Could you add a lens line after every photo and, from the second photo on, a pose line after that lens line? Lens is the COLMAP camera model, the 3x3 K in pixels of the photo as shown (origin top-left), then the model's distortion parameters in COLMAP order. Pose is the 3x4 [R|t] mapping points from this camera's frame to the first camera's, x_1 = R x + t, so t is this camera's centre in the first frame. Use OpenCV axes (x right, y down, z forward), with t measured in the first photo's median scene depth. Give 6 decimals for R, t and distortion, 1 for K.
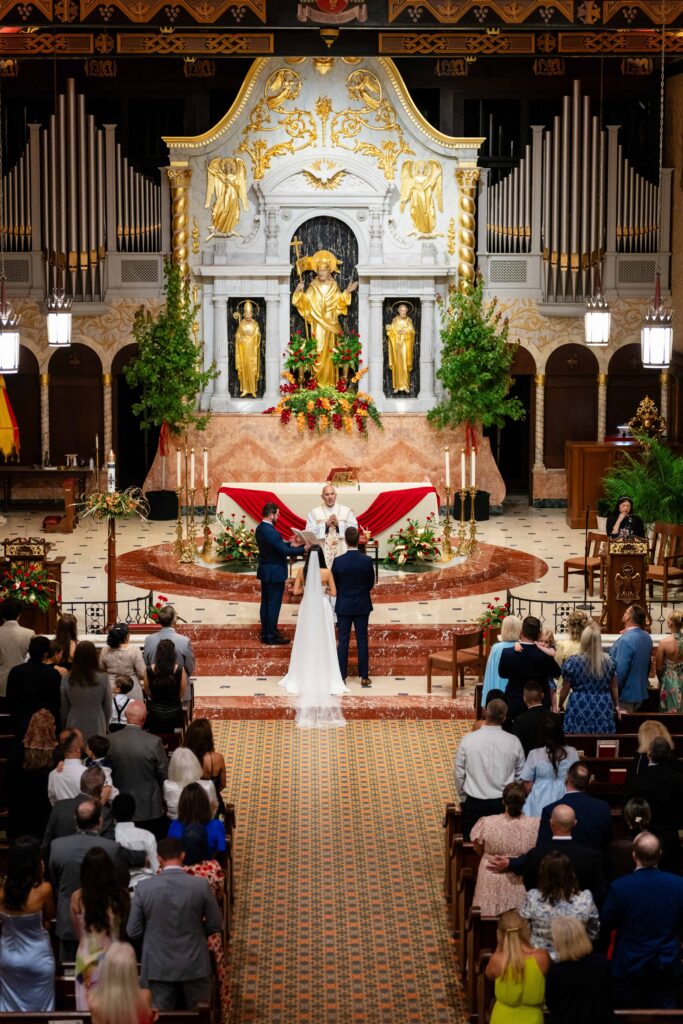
lens RADIAL K [[2585.9, 0, 341.5], [0, 2585.9, 512.0], [0, 0, 1]] dist [0.067650, -0.135467]
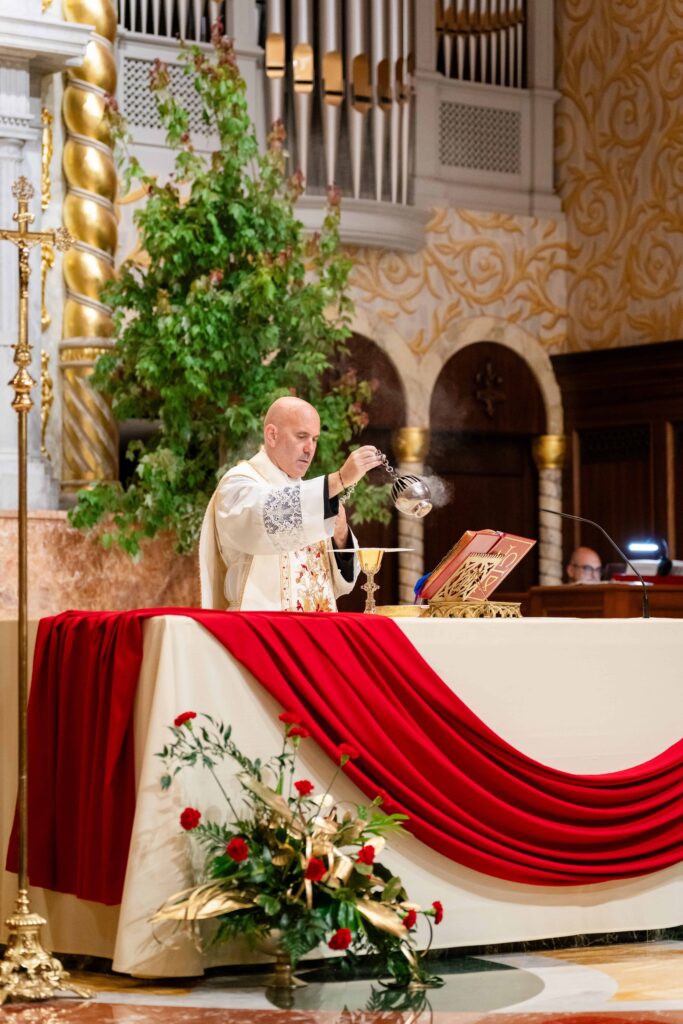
lens RADIAL K [[3082.8, 0, 394.9], [0, 3082.8, 512.3], [0, 0, 1]] dist [-0.003690, 0.685961]
pose [[0.785831, 0.024270, 0.617965, -0.149958], [0.088377, 0.984568, -0.151051, 0.017919], [-0.612094, 0.173314, 0.771559, 0.706046]]
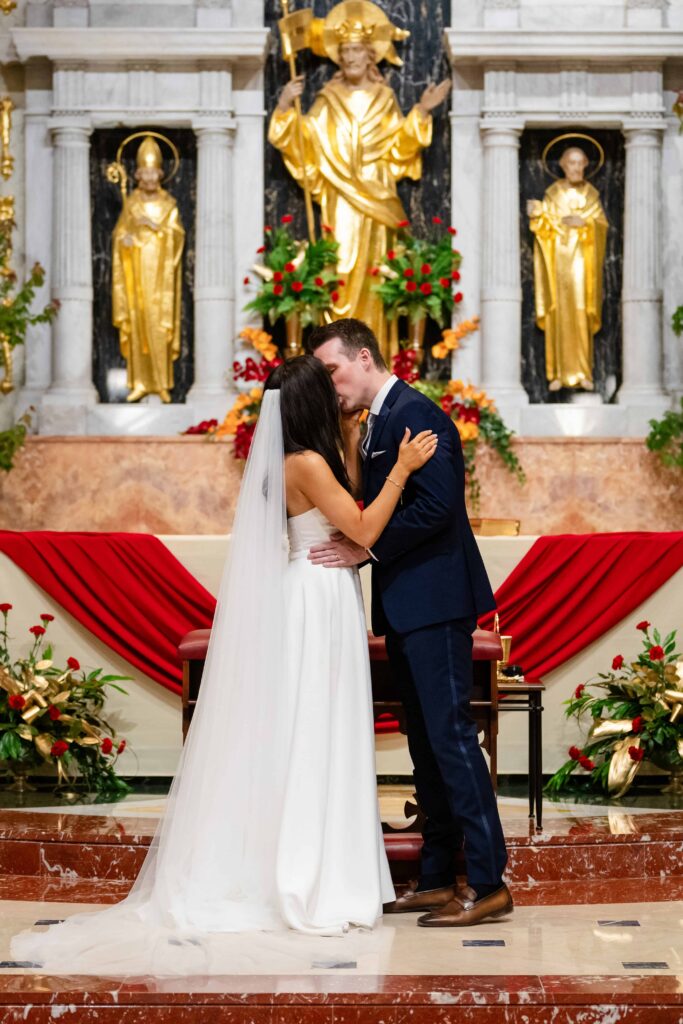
lens RADIAL K [[3082.8, 0, 394.9], [0, 3082.8, 512.3], [0, 0, 1]] dist [-0.003690, 0.685961]
pose [[0.999973, -0.000075, -0.007296, 0.001686], [-0.000964, 0.989834, -0.142224, 0.032404], [0.007233, 0.142227, 0.989808, 0.580389]]
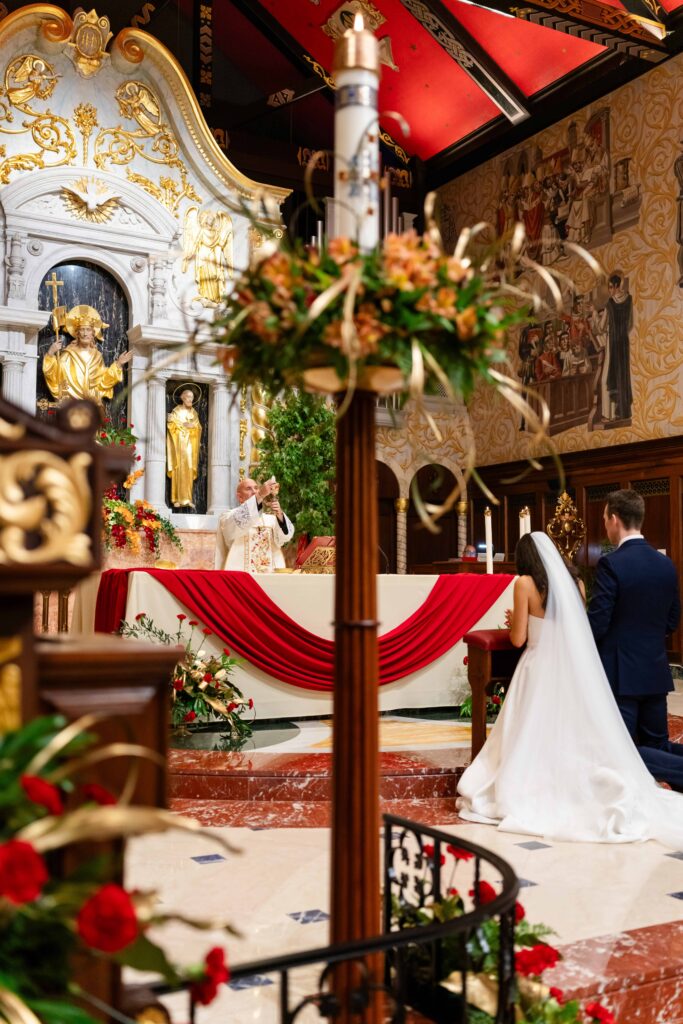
lens RADIAL K [[1121.8, 0, 365.7], [0, 1121.8, 509.2], [0, 0, 1]] dist [-0.001738, -0.001282]
pose [[0.863118, 0.037360, 0.503619, -0.094351], [0.065489, 0.980558, -0.184978, 0.017103], [-0.500739, 0.192639, 0.843890, 0.710073]]
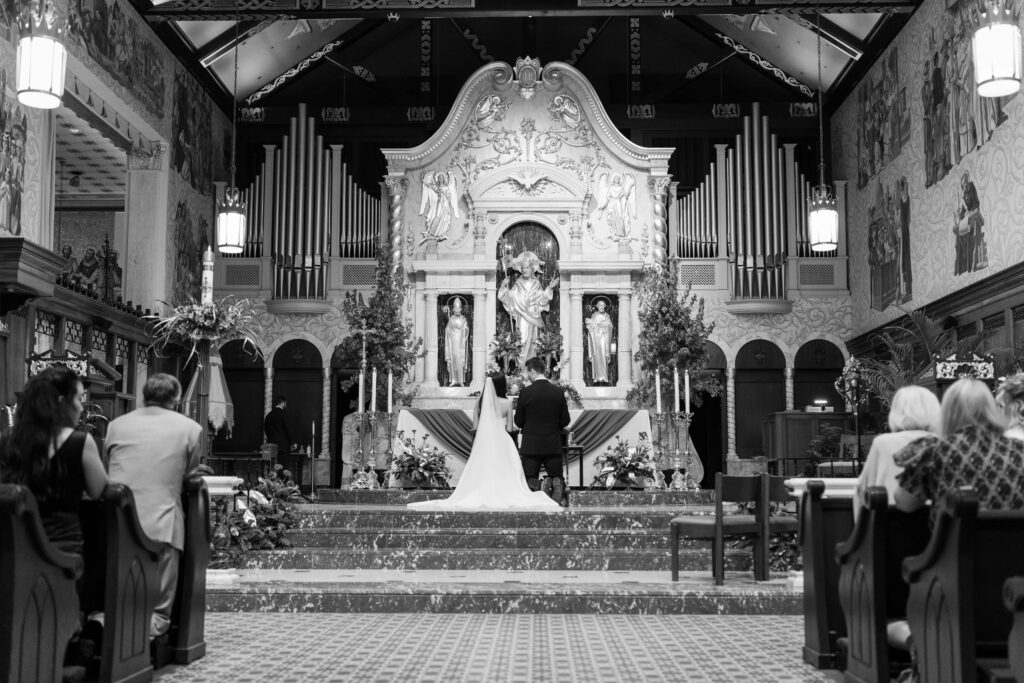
lens RADIAL K [[1218.0, 0, 512.0], [0, 1218.0, 341.5], [0, 0, 1]] dist [-0.005614, 0.014355]
pose [[0.999376, -0.002597, -0.035230, 0.004521], [-0.006350, 0.967838, -0.251495, 0.064010], [0.034751, 0.251562, 0.967217, 0.515939]]
